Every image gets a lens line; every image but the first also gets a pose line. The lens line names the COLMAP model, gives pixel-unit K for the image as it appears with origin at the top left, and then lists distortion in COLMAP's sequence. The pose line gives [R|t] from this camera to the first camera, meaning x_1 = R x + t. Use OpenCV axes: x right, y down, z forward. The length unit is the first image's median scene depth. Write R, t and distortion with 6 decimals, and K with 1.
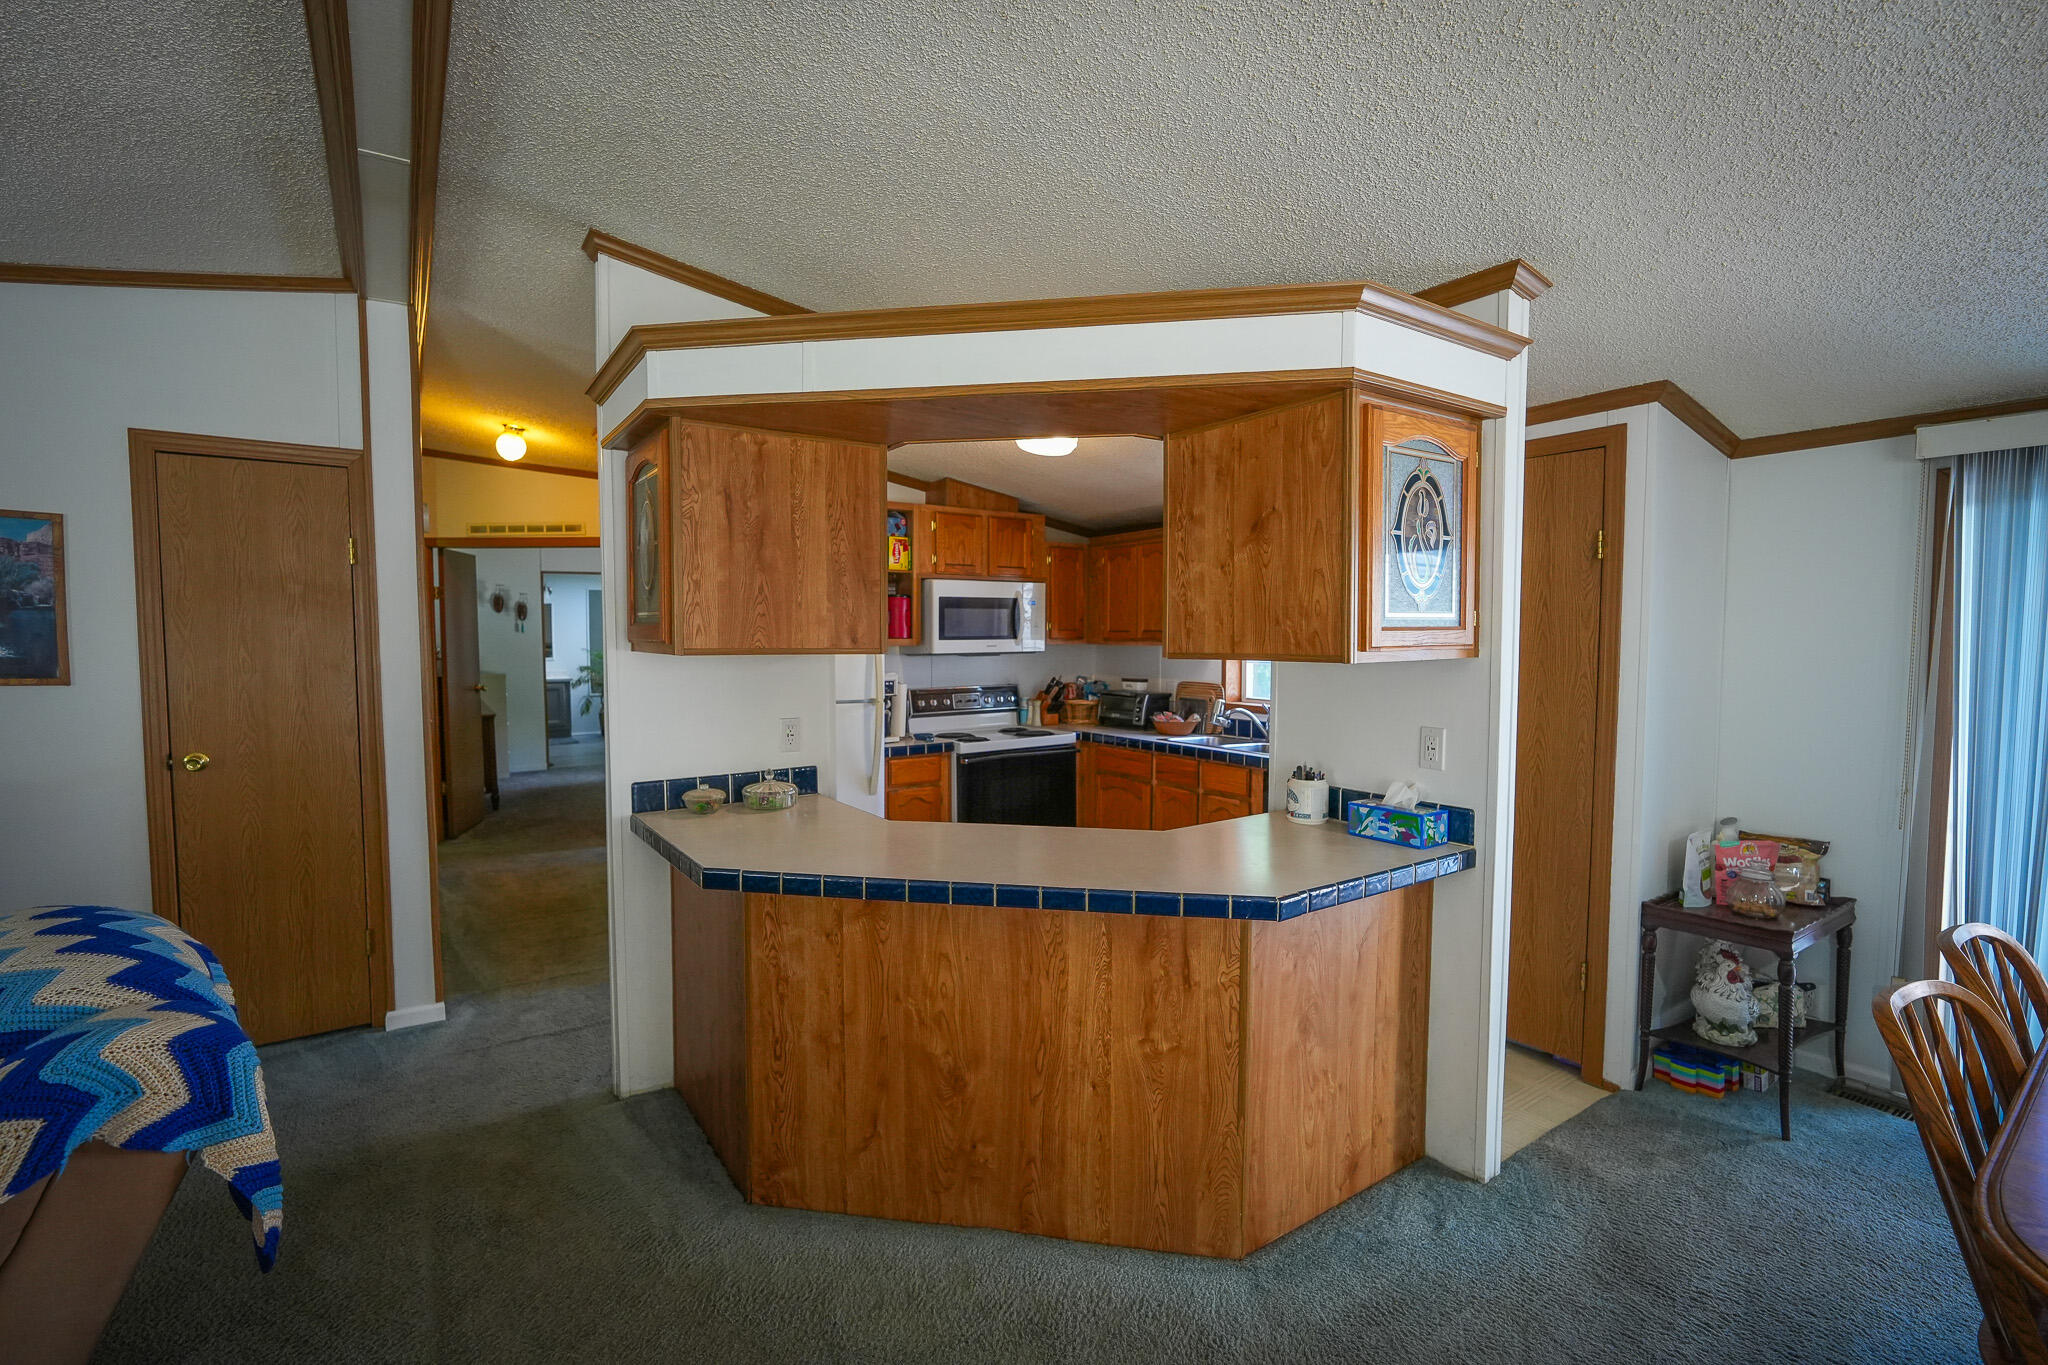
lens RADIAL K [[911.2, 0, 1024.0], [0, 911.2, 682.5], [0, 0, 1]] dist [-0.019814, 0.009163]
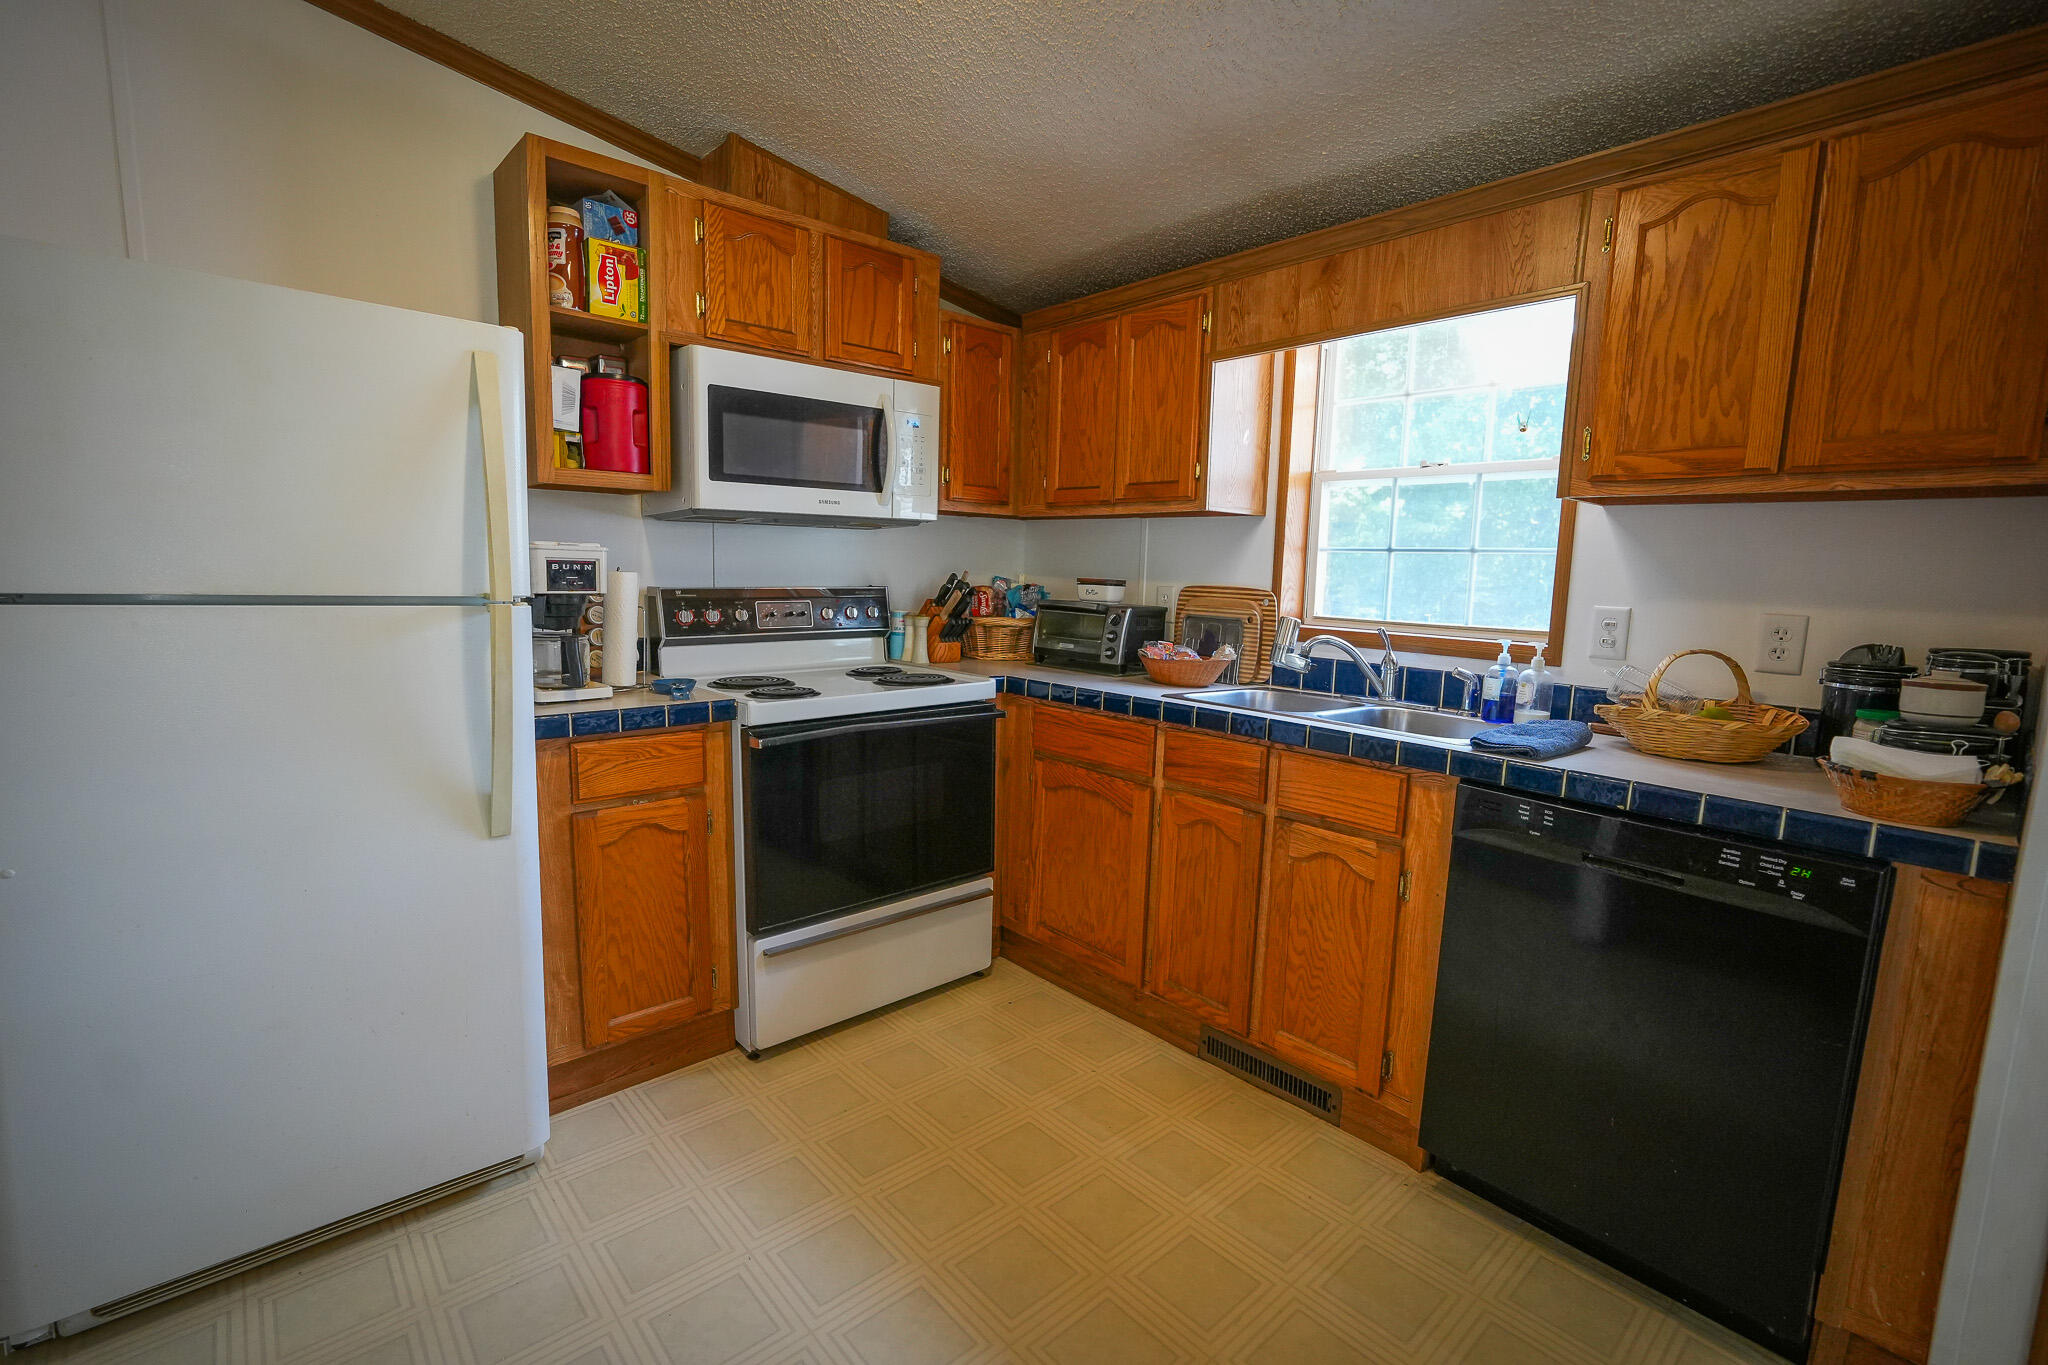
lens RADIAL K [[911.2, 0, 1024.0], [0, 911.2, 682.5], [0, 0, 1]] dist [-0.019814, 0.009163]
pose [[0.992664, 0.007819, 0.120654, 0.011660], [-0.016977, 0.997034, 0.075064, 0.020337], [-0.119709, -0.076562, 0.989853, 0.543364]]
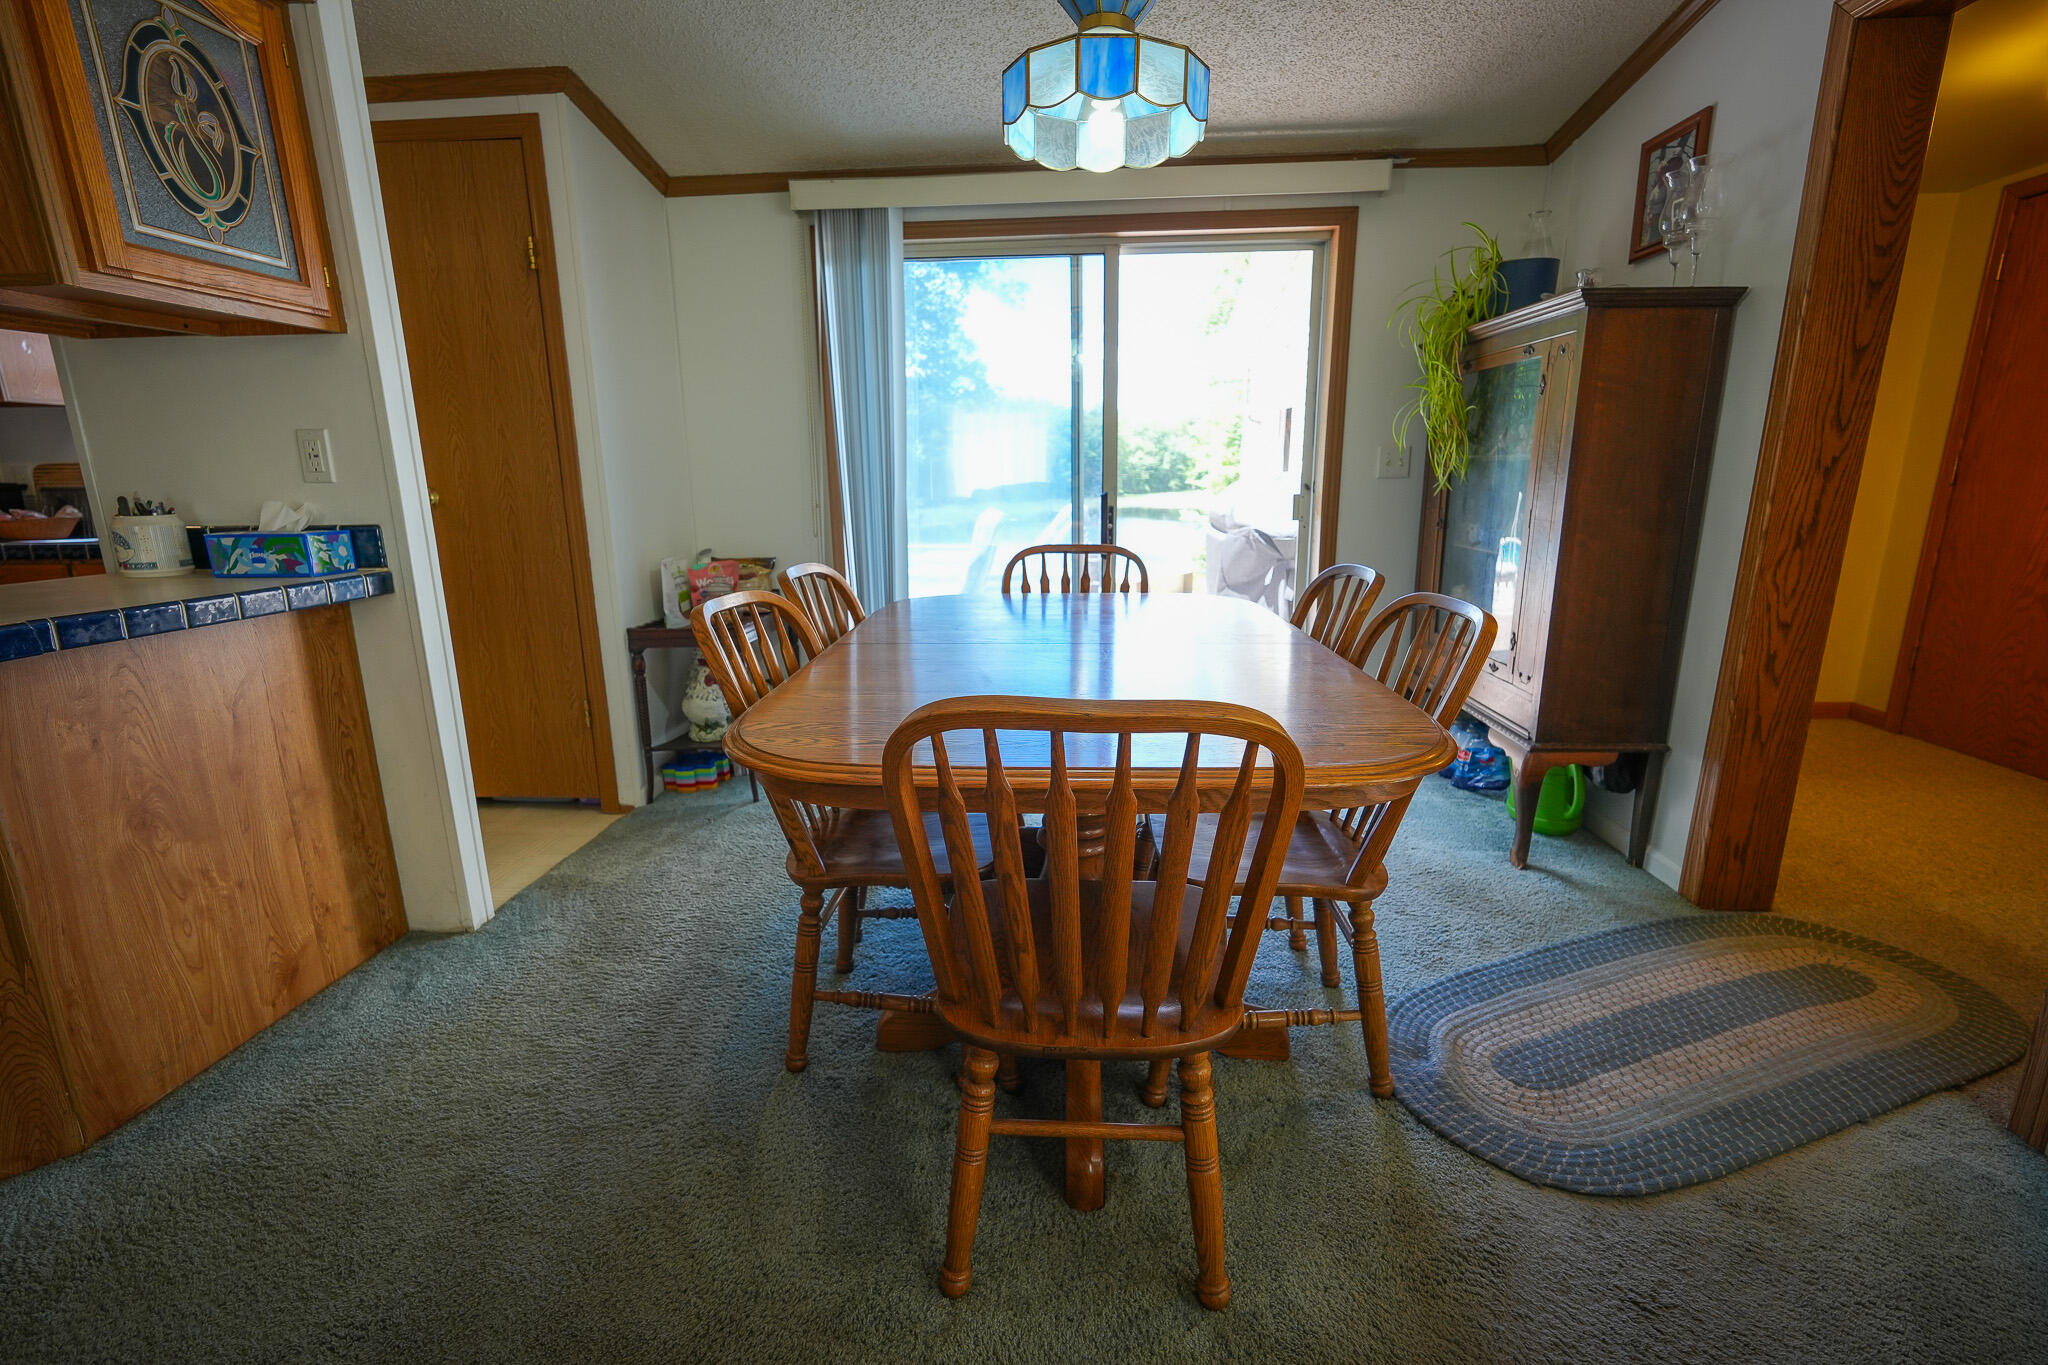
lens RADIAL K [[911.2, 0, 1024.0], [0, 911.2, 682.5], [0, 0, 1]] dist [-0.019814, 0.009163]
pose [[0.621411, -0.186753, 0.760902, 0.101059], [0.053512, 0.979025, 0.196587, 0.075820], [-0.781656, -0.081444, 0.618370, -0.000711]]
